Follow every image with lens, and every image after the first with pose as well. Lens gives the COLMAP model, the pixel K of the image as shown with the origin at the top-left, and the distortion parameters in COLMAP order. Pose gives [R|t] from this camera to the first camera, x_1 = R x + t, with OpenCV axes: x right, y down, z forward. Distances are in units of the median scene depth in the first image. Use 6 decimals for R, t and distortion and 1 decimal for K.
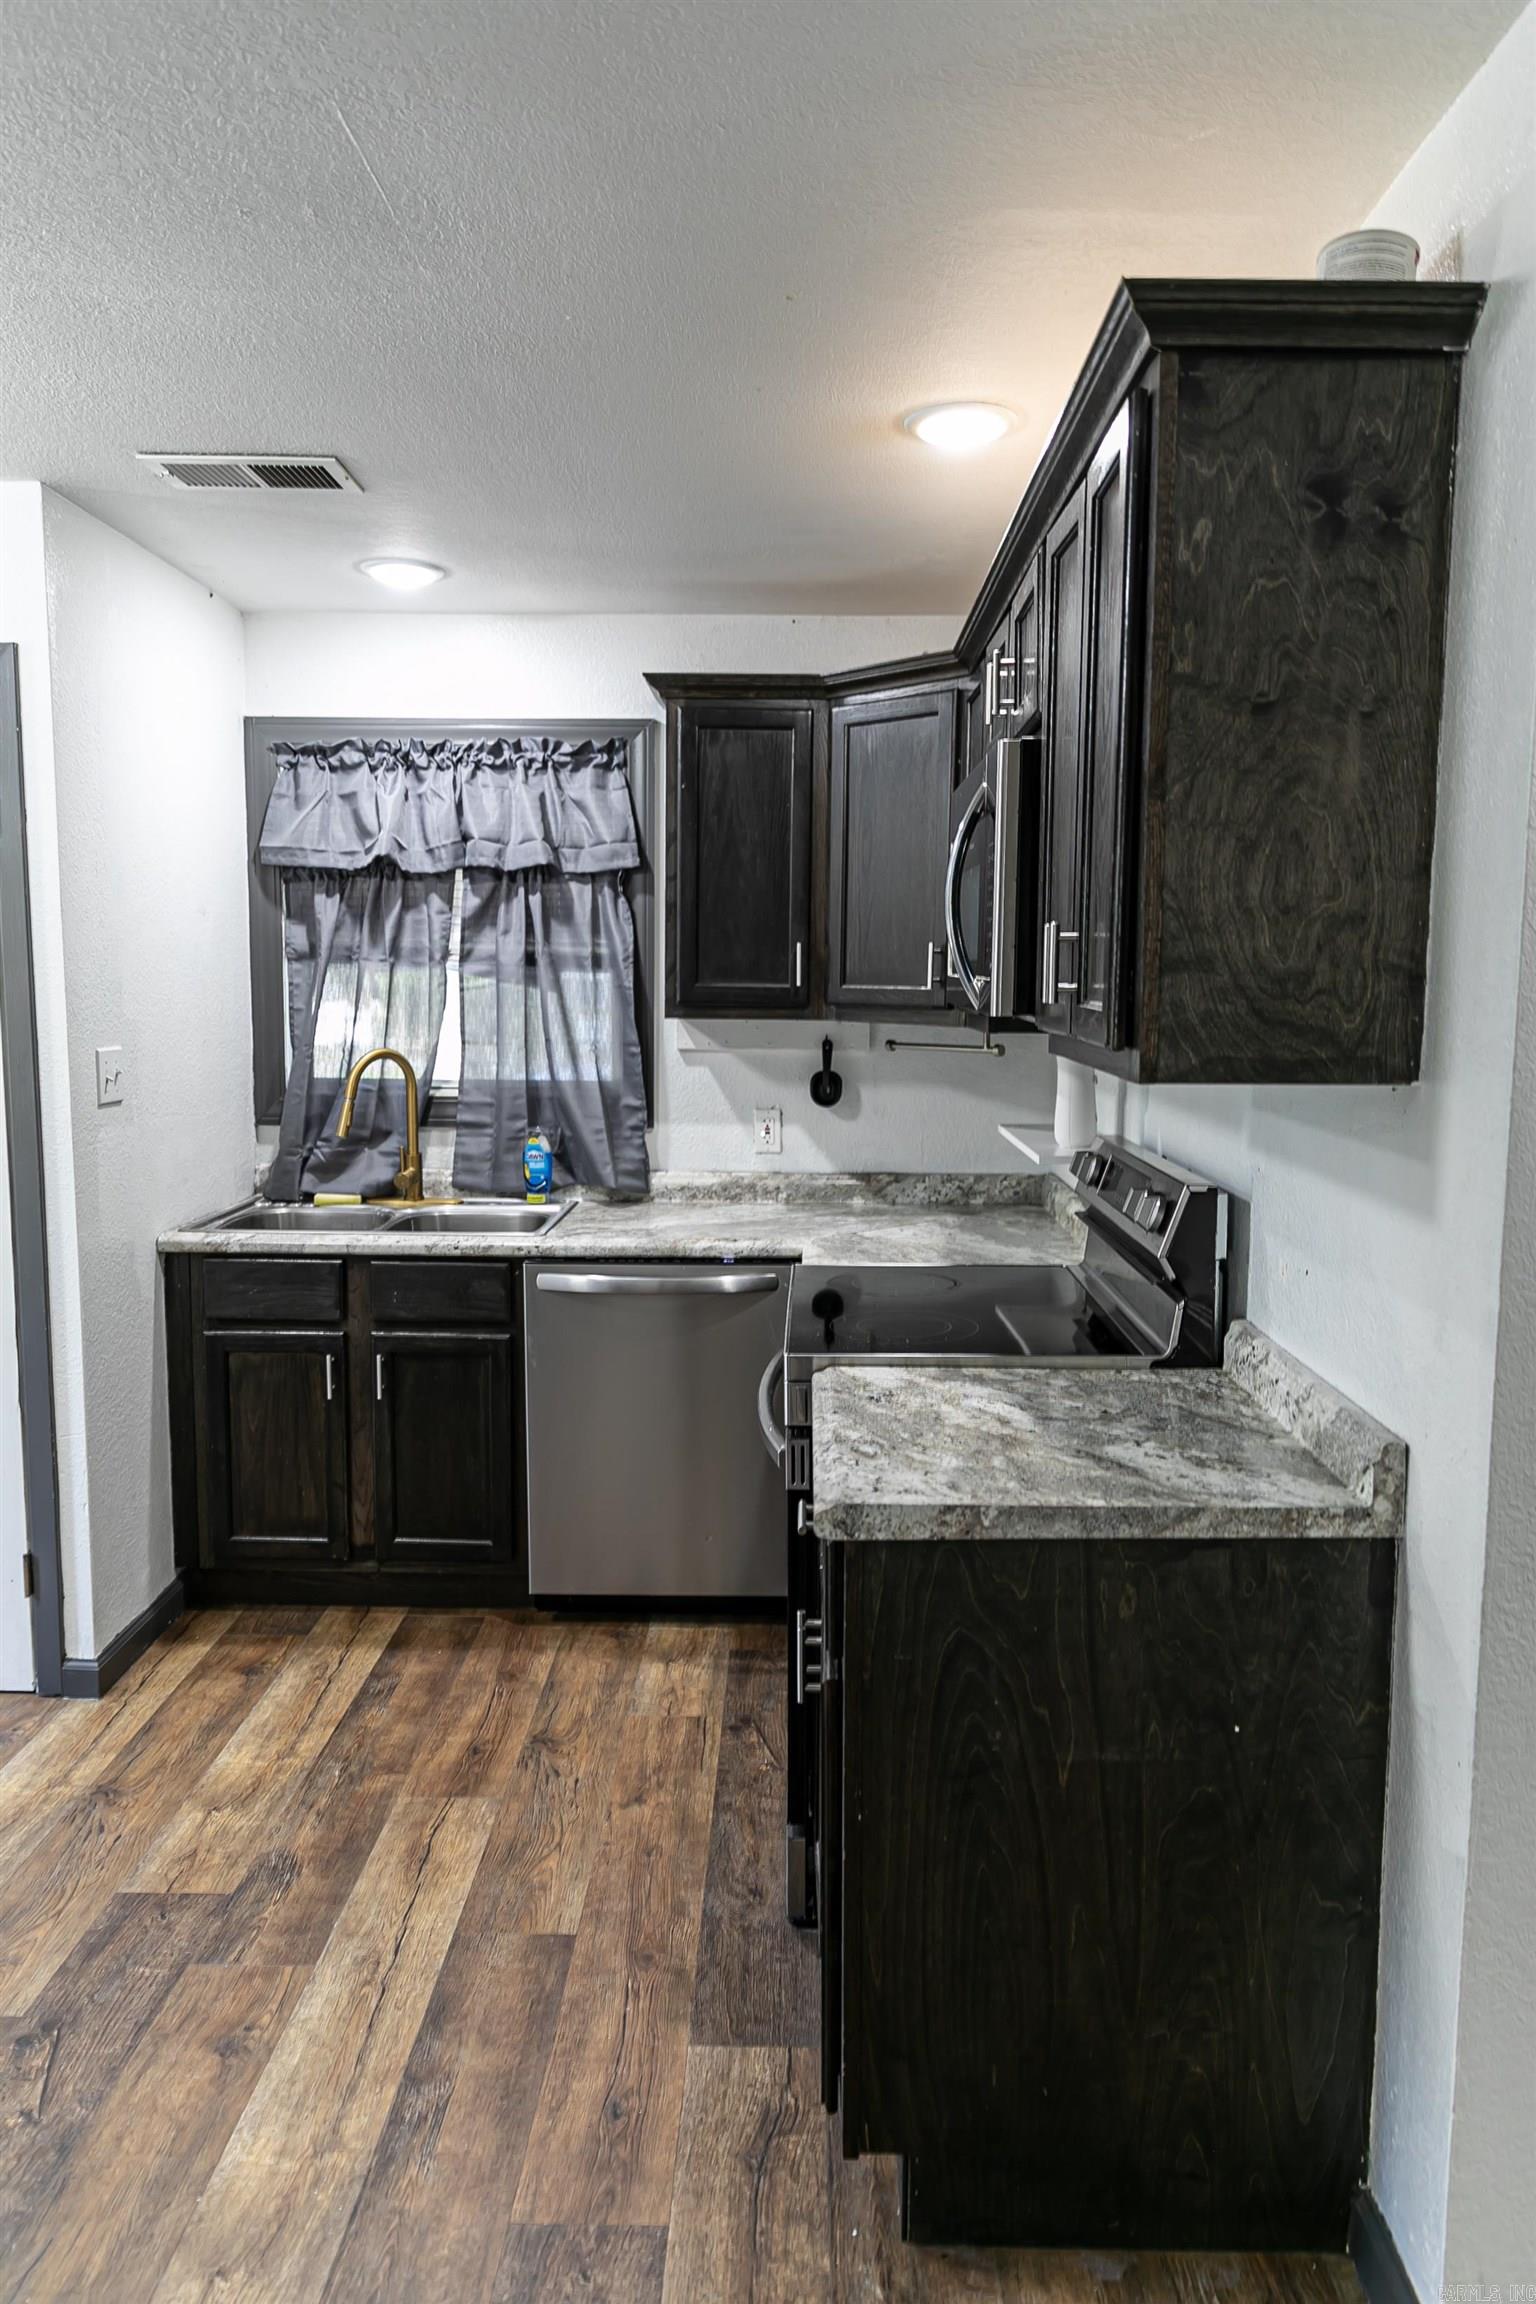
lens RADIAL K [[1555.4, 0, 777.1], [0, 1555.4, 1149.2], [0, 0, 1]] dist [0.021968, -0.014395]
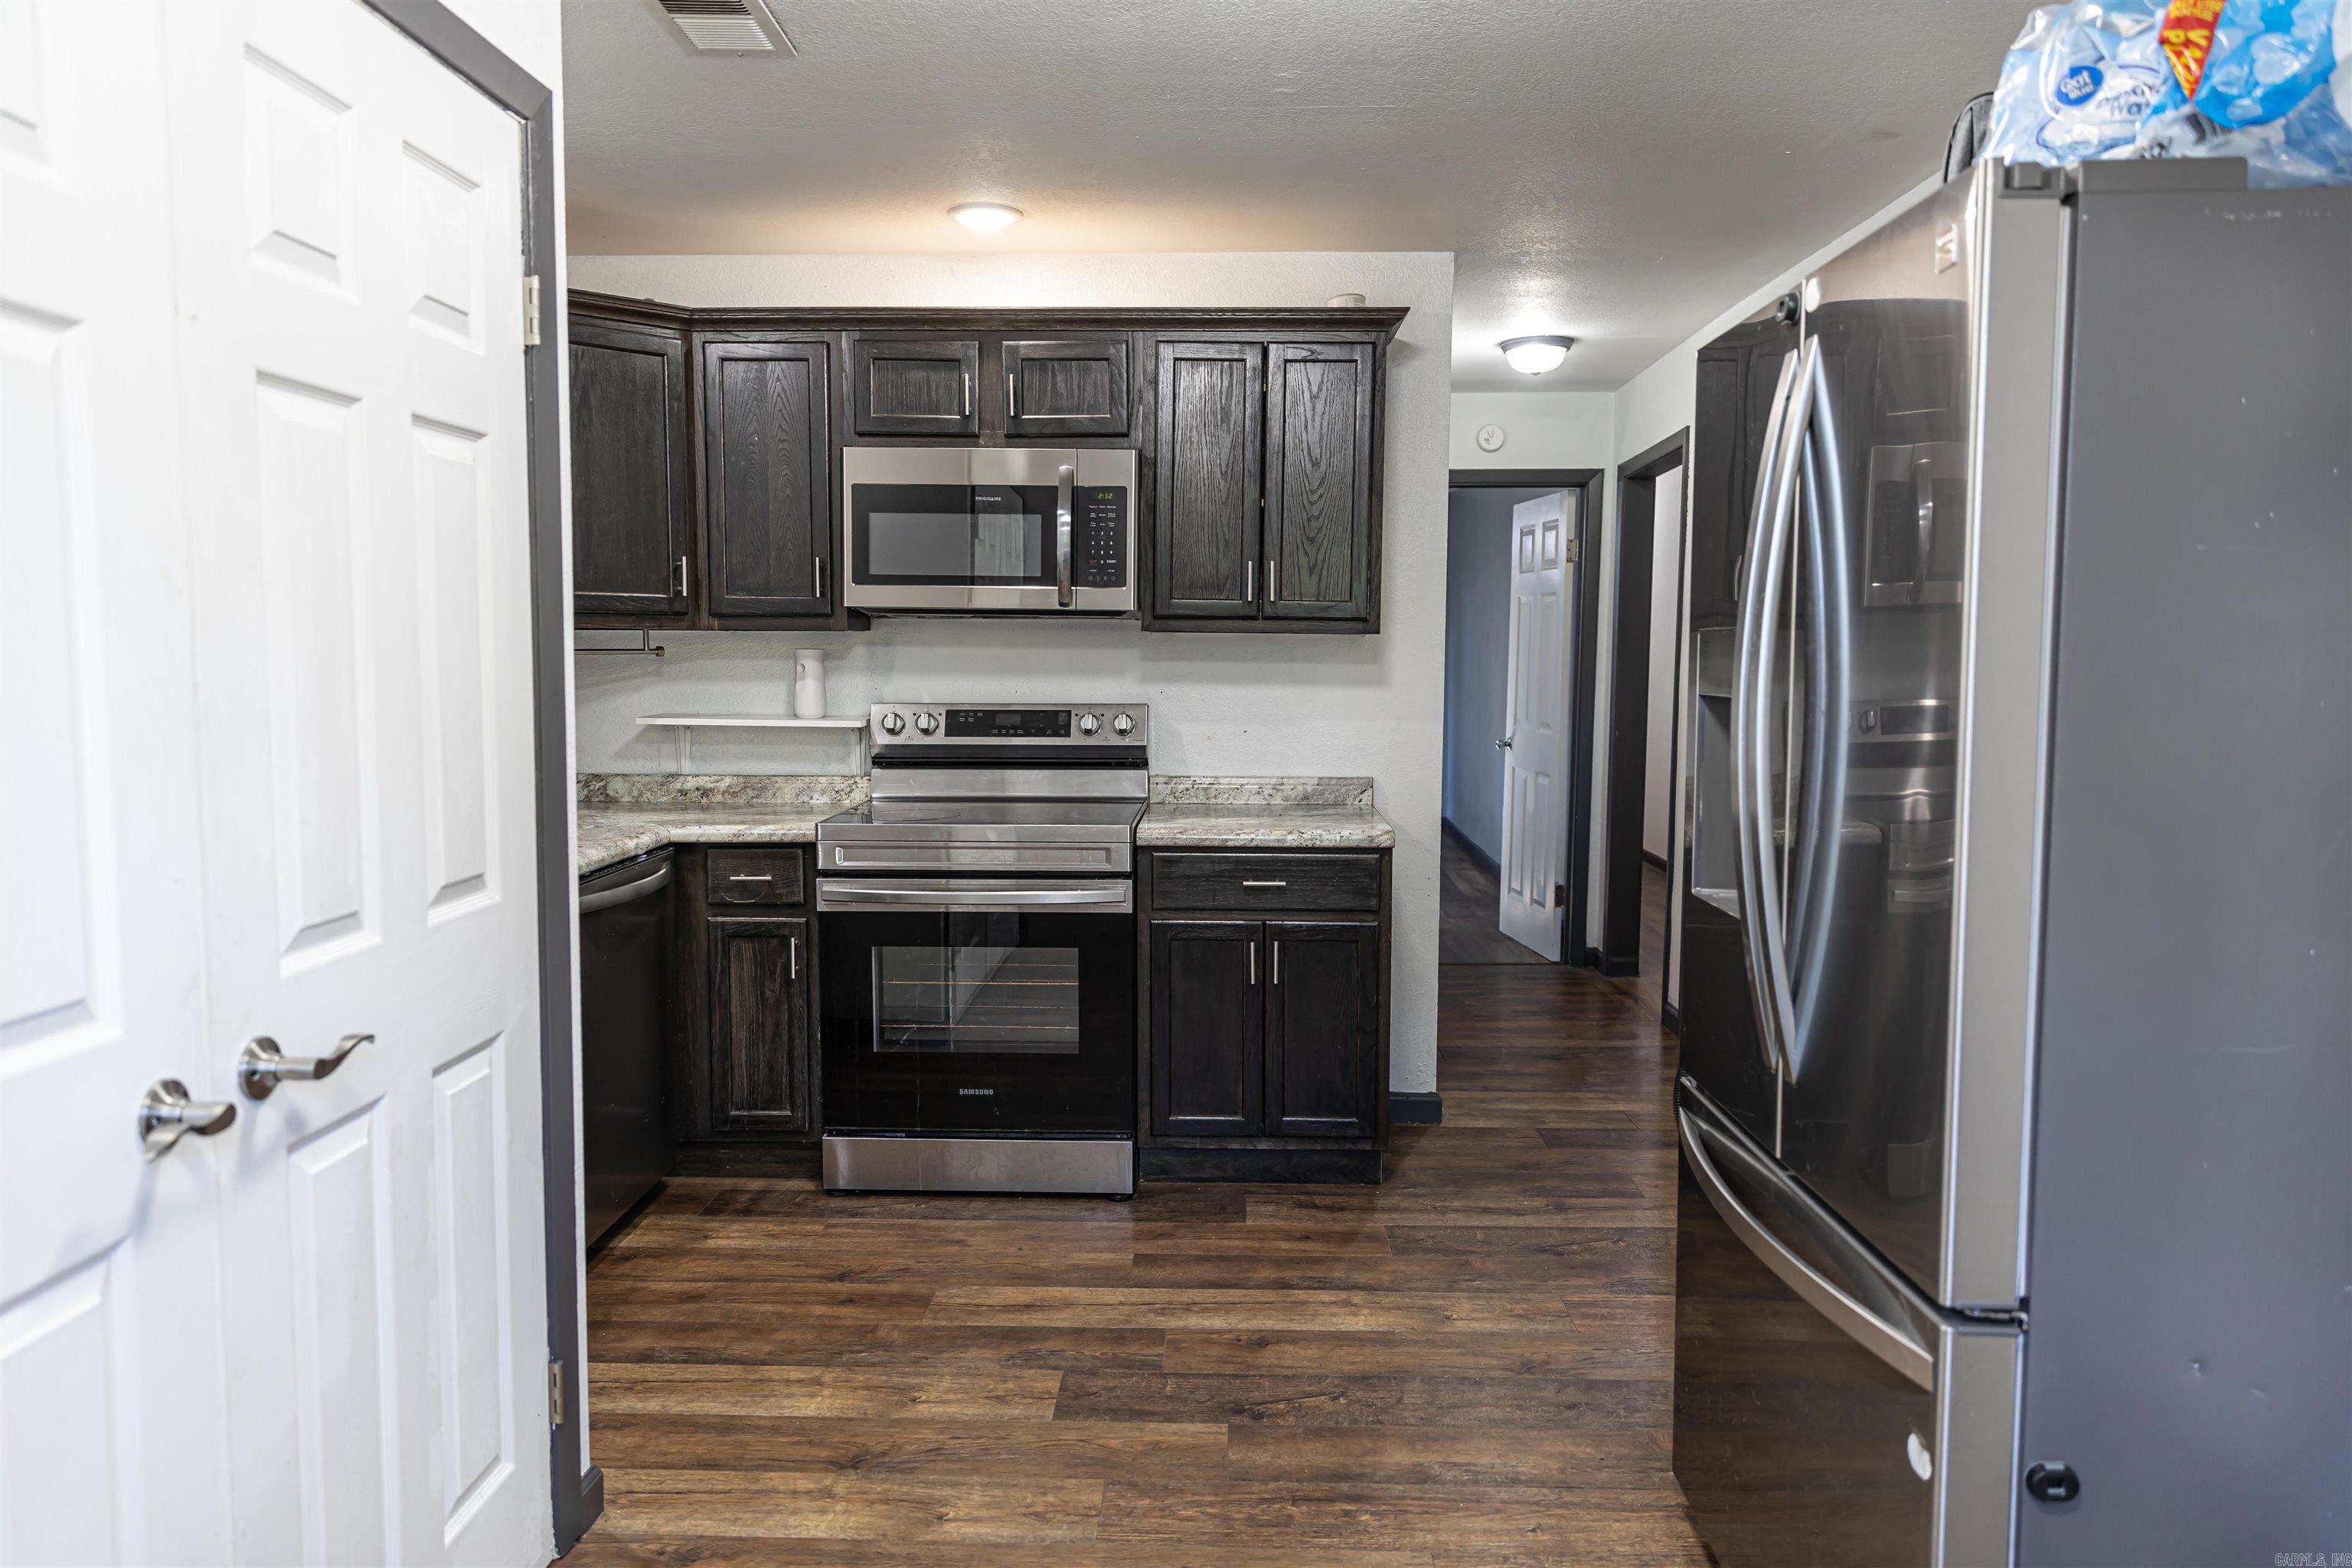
lens RADIAL K [[1587.8, 0, 1162.0], [0, 1587.8, 787.5], [0, 0, 1]] dist [0.021968, -0.014395]
pose [[0.028464, -0.096177, 0.994957, -1.198567], [0.107731, 0.989858, 0.092602, -0.037890], [-0.993772, 0.104552, 0.038536, 0.687584]]
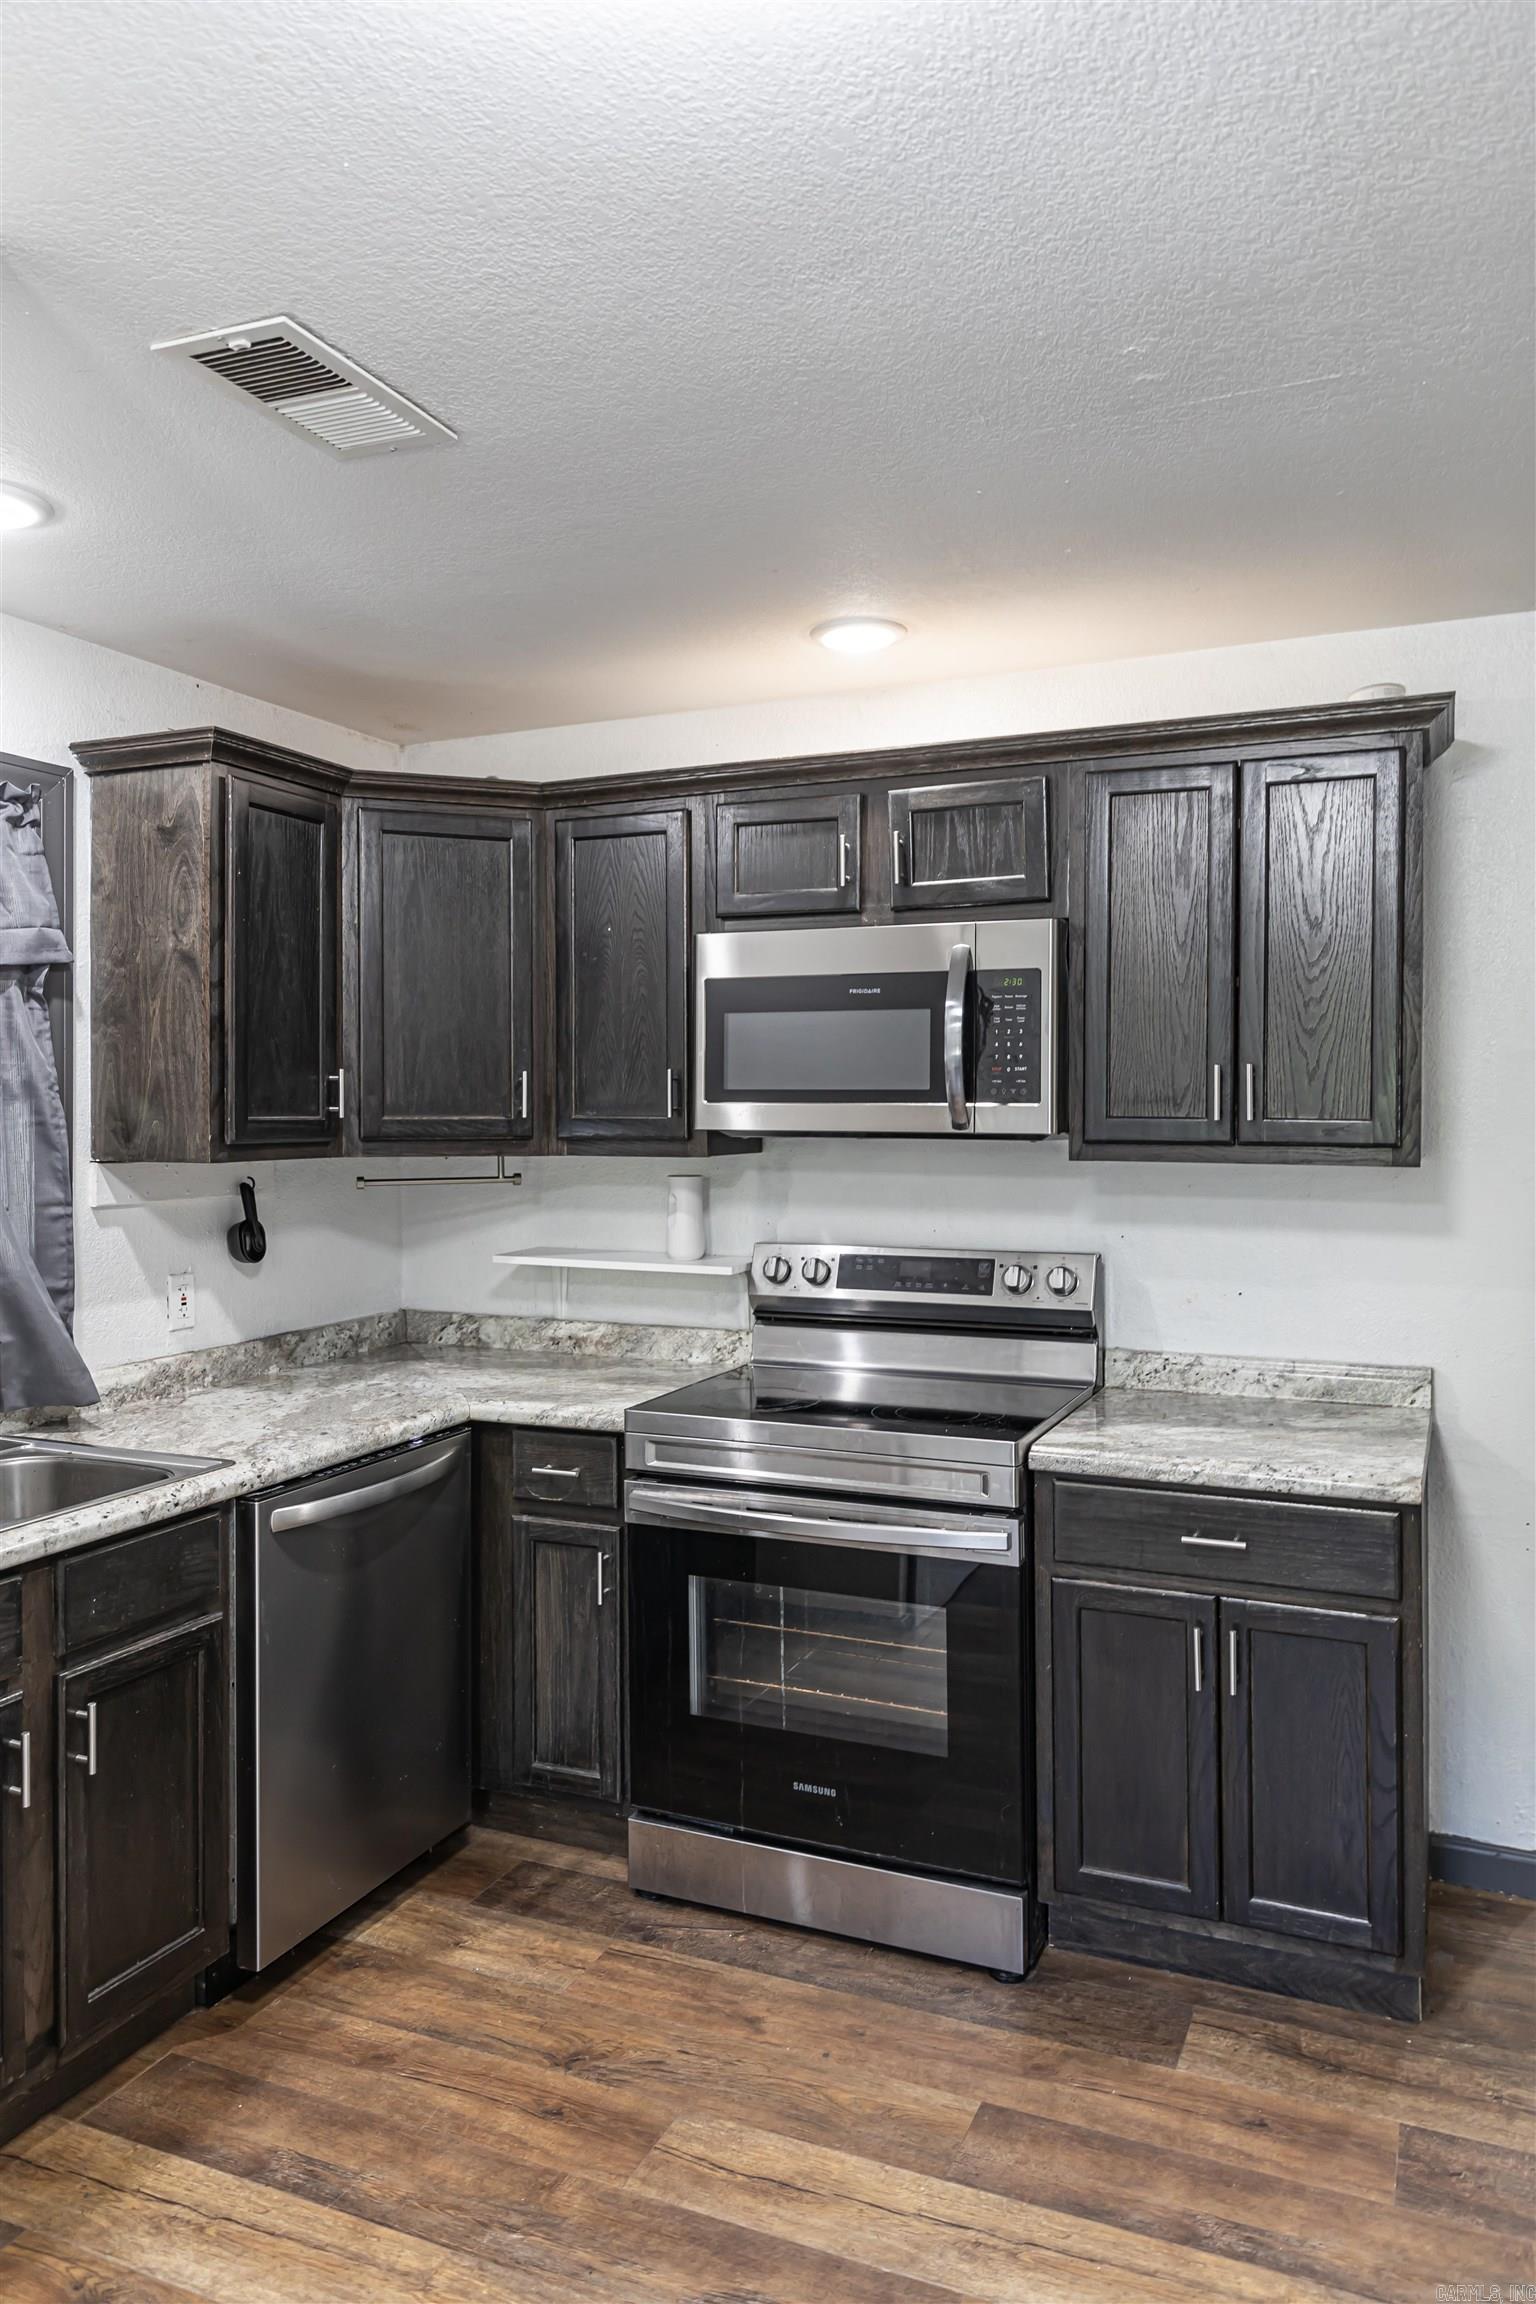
lens RADIAL K [[1589.7, 0, 755.6], [0, 1589.7, 1121.6], [0, 0, 1]] dist [0.018446, -0.010867]
pose [[0.397007, -0.018148, 0.917636, -0.840622], [0.109454, 0.993606, -0.027703, -0.064031], [-0.911266, 0.111437, 0.396455, 0.528008]]
